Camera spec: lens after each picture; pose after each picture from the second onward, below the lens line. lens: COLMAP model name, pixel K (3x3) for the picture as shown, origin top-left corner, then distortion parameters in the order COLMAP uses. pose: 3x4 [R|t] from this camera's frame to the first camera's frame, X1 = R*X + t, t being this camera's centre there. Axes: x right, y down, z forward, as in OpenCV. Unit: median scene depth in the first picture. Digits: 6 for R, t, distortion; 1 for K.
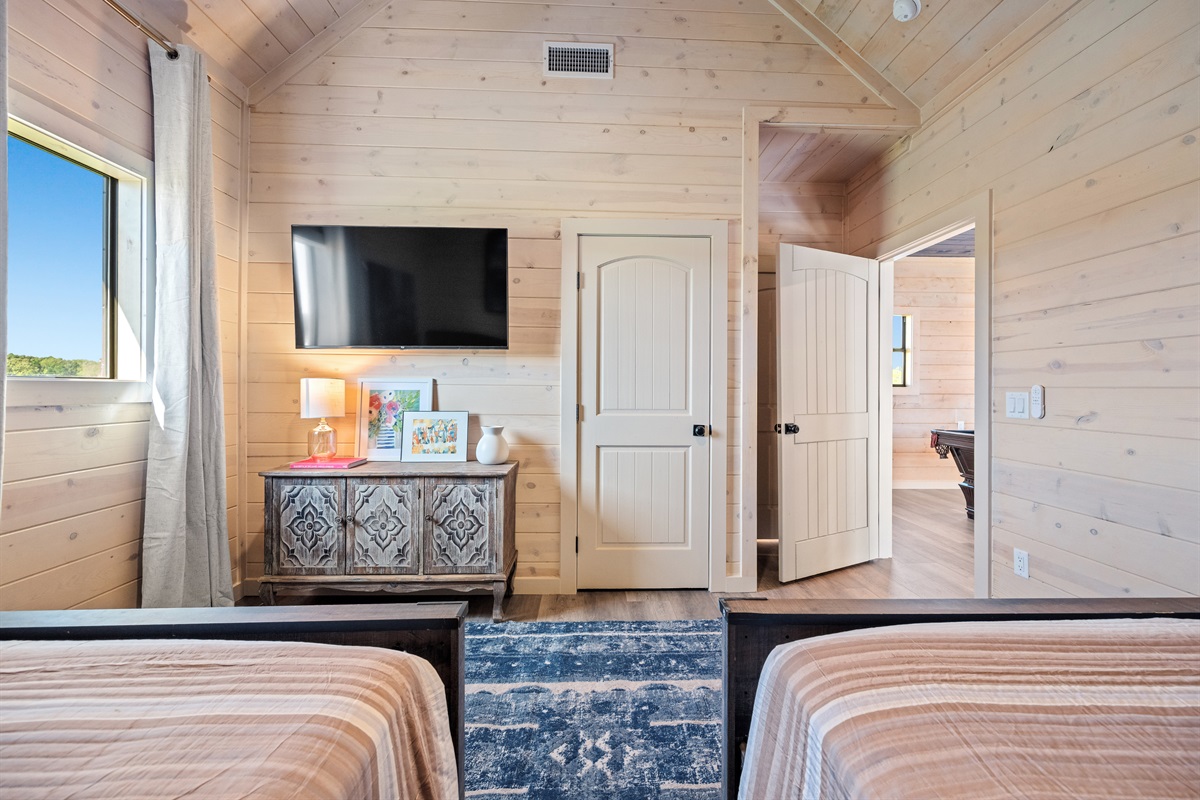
lens RADIAL K [[489.1, 0, 602.7], [0, 489.1, 392.9], [0, 0, 1]] dist [0.003110, 0.000205]
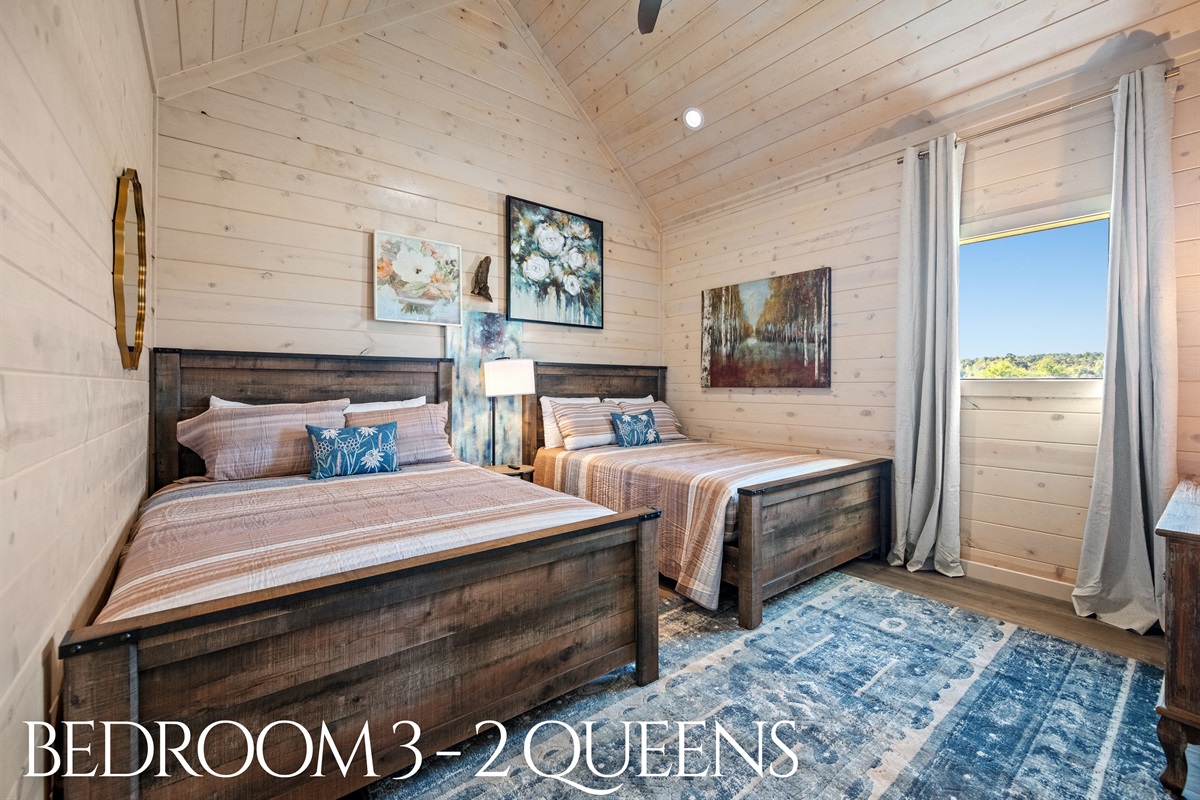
lens RADIAL K [[489.1, 0, 599.9], [0, 489.1, 389.8], [0, 0, 1]] dist [0.003110, 0.000205]
pose [[-0.800575, -0.003002, -0.599225, 0.926420], [-0.011543, 0.999879, 0.010412, 0.002533], [0.599121, 0.015253, -0.800513, 1.449721]]
